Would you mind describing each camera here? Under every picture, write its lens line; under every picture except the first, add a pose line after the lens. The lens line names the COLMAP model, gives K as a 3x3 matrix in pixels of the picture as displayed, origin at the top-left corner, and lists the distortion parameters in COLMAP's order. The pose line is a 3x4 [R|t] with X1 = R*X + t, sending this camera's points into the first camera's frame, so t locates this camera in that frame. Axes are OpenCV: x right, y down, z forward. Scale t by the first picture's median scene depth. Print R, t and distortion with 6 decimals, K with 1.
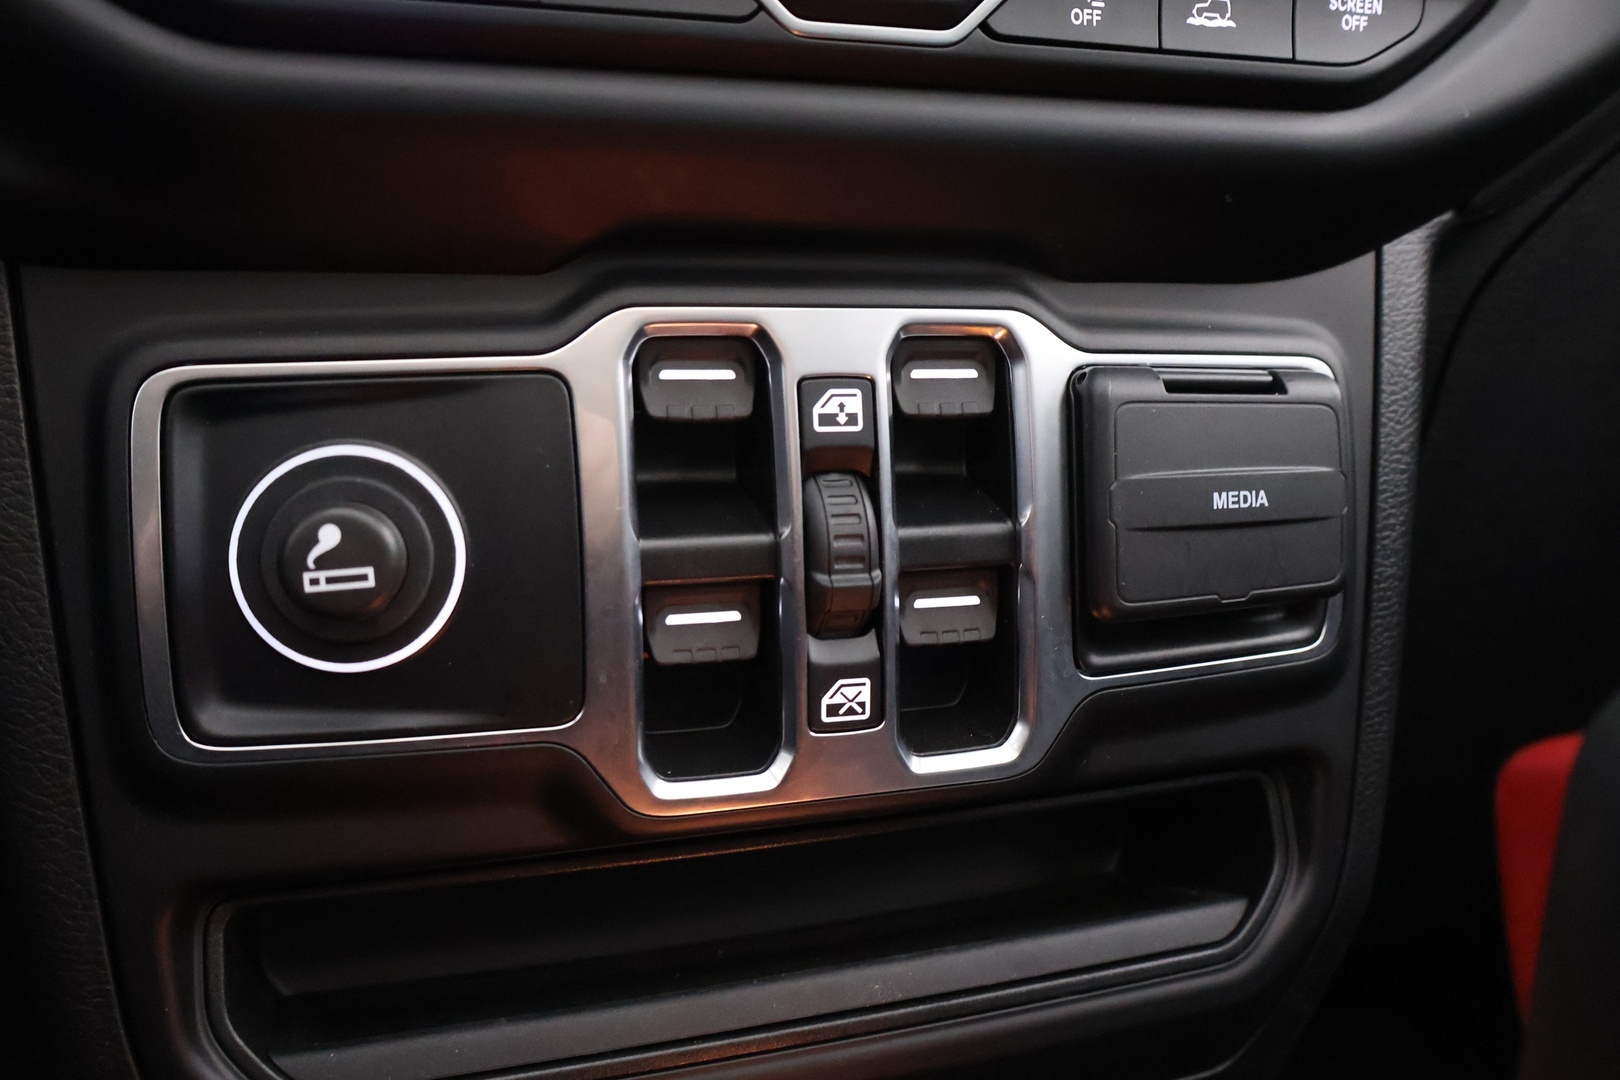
lens RADIAL K [[1461.4, 0, 813.4], [0, 1461.4, 554.3], [0, 0, 1]] dist [0.006639, 0.004431]
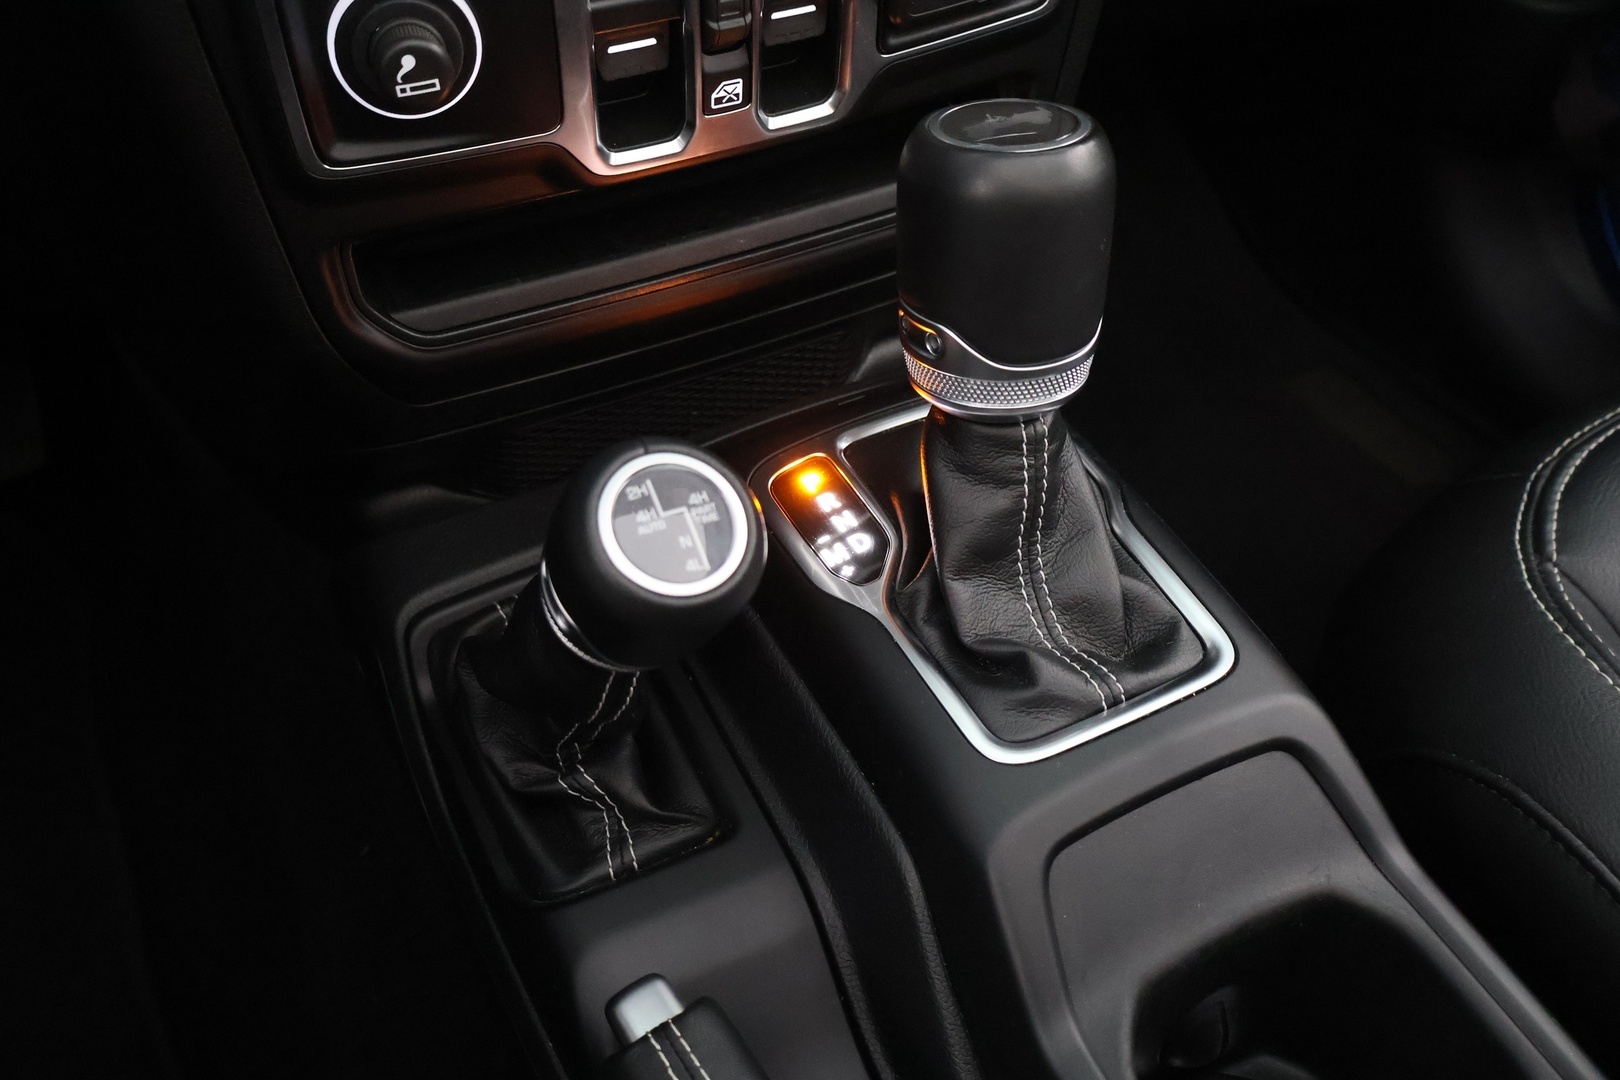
lens RADIAL K [[1429.6, 0, 810.0], [0, 1429.6, 540.0], [0, 0, 1]] dist [0.003775, -0.000597]
pose [[0.992074, -0.045476, 0.117137, -0.089225], [-0.043656, 0.749405, 0.660671, -0.550218], [-0.117828, -0.660548, 0.741480, -0.437417]]
